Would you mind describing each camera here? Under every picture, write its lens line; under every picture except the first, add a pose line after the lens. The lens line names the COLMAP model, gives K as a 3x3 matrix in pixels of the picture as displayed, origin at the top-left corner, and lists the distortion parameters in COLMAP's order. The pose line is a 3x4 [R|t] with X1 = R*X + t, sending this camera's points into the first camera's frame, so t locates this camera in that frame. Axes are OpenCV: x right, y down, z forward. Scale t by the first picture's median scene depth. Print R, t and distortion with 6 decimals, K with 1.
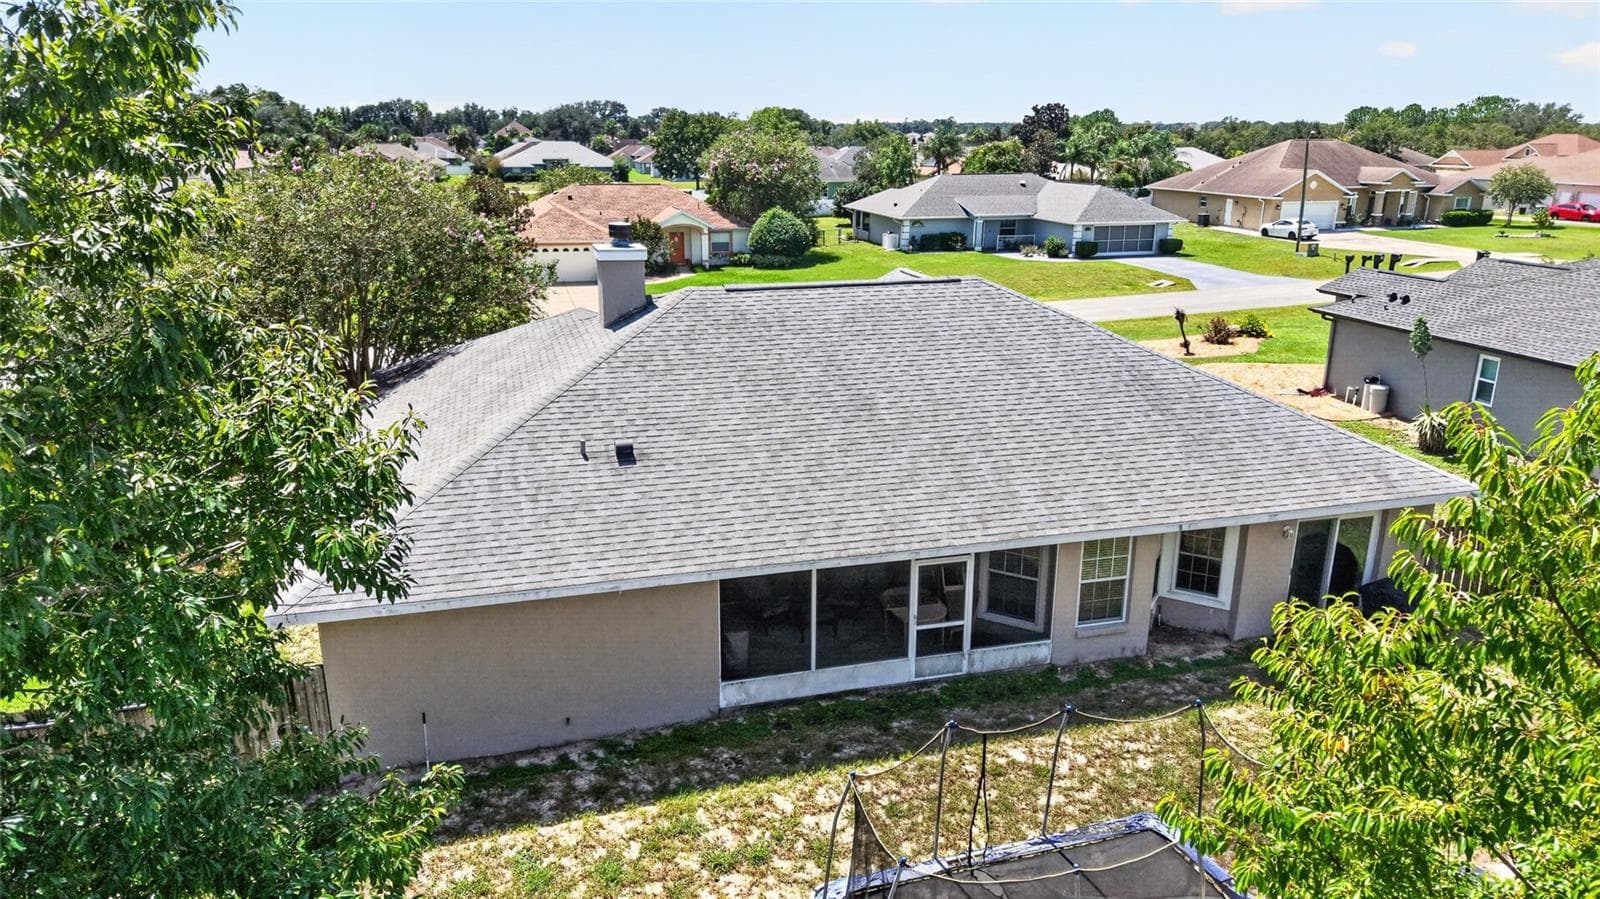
lens RADIAL K [[1064.5, 0, 793.3], [0, 1064.5, 455.9], [0, 0, 1]] dist [0.037914, -0.044465]
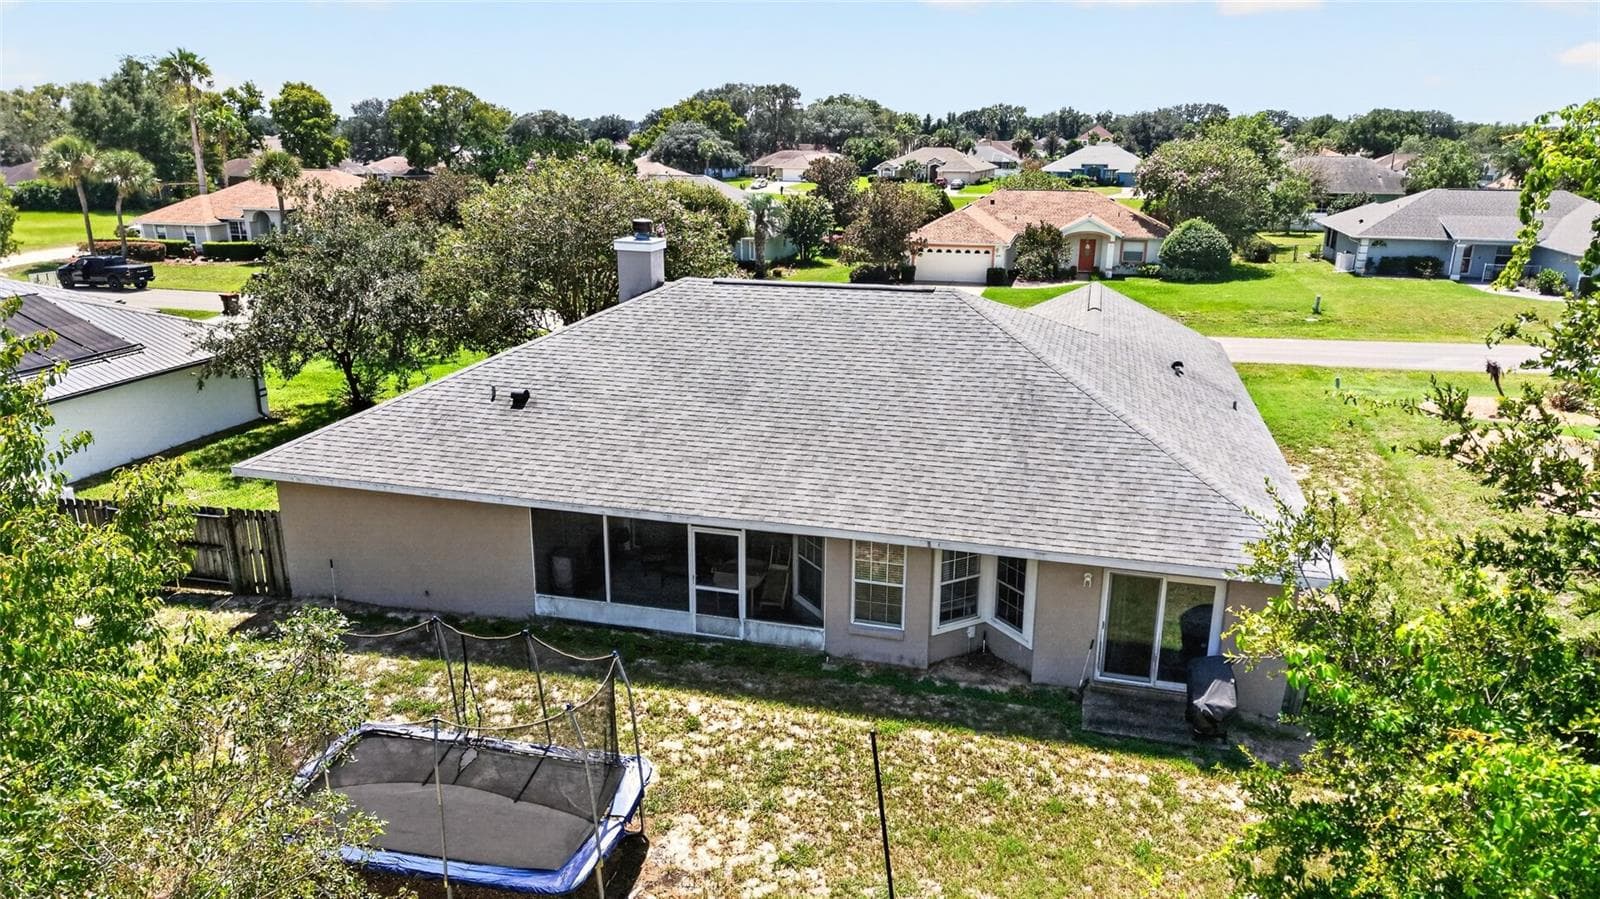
lens RADIAL K [[1064.5, 0, 804.1], [0, 1064.5, 451.2], [0, 0, 1]] dist [0.037914, -0.044465]
pose [[0.860507, 0.149322, -0.487063, 0.669612], [-0.152666, 0.987724, 0.033093, -0.031520], [0.486025, 0.045881, 0.872740, 0.058618]]
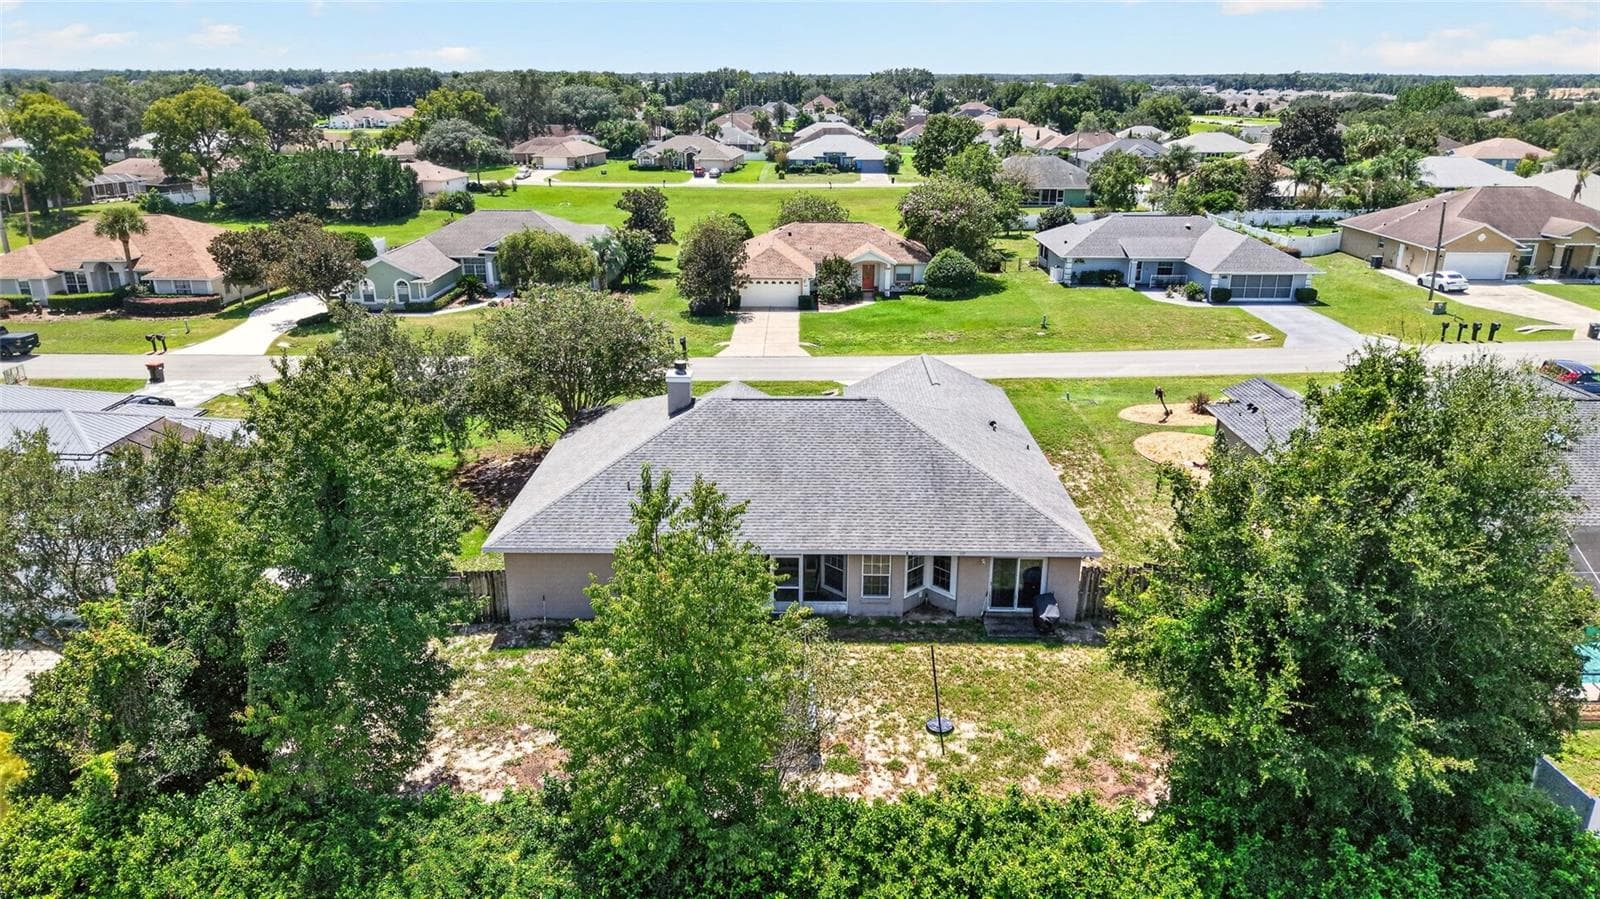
lens RADIAL K [[1064.5, 0, 799.0], [0, 1064.5, 454.0], [0, 0, 1]] dist [0.037914, -0.044465]
pose [[0.960021, 0.093064, -0.264004, 0.611541], [-0.081933, 0.995234, 0.052887, -0.185347], [0.267667, -0.029142, 0.963071, -0.856570]]
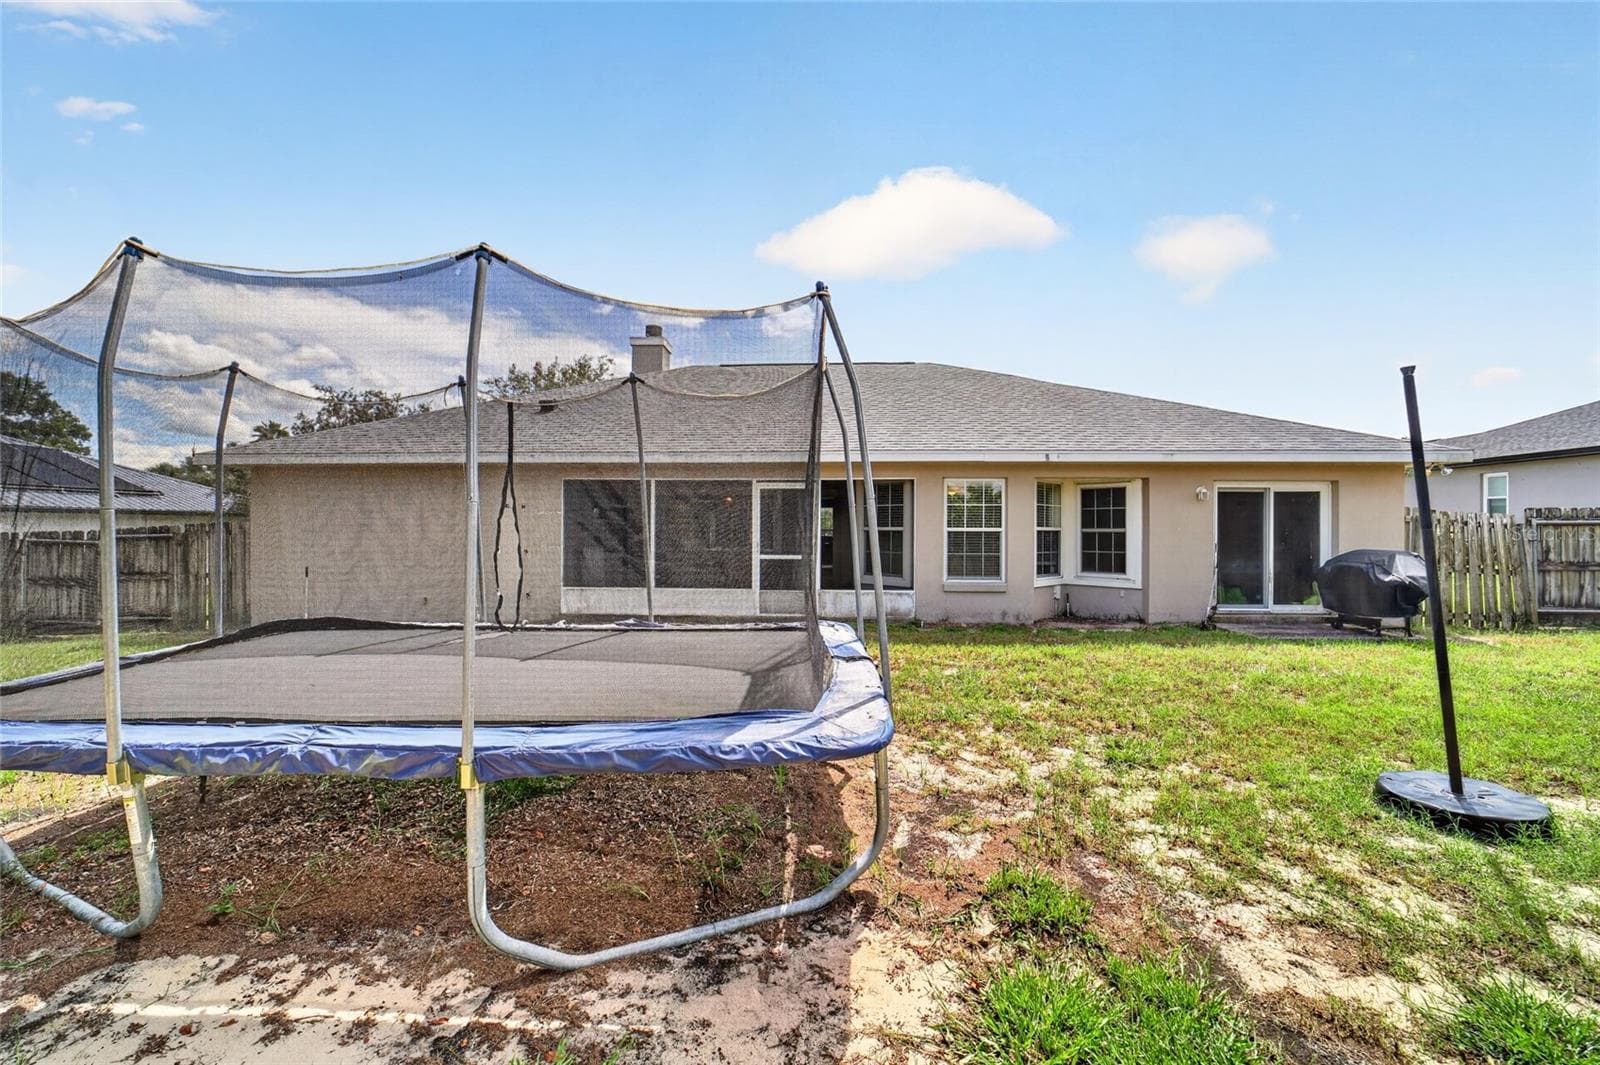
lens RADIAL K [[627.9, 0, 802.9], [0, 627.9, 525.8], [0, 0, 1]] dist [-0.035311, 0.005435]
pose [[0.946912, -0.001009, -0.321491, 0.306883], [-0.093894, 0.955529, -0.279550, 0.263873], [0.307476, 0.294896, 0.904707, 0.430367]]
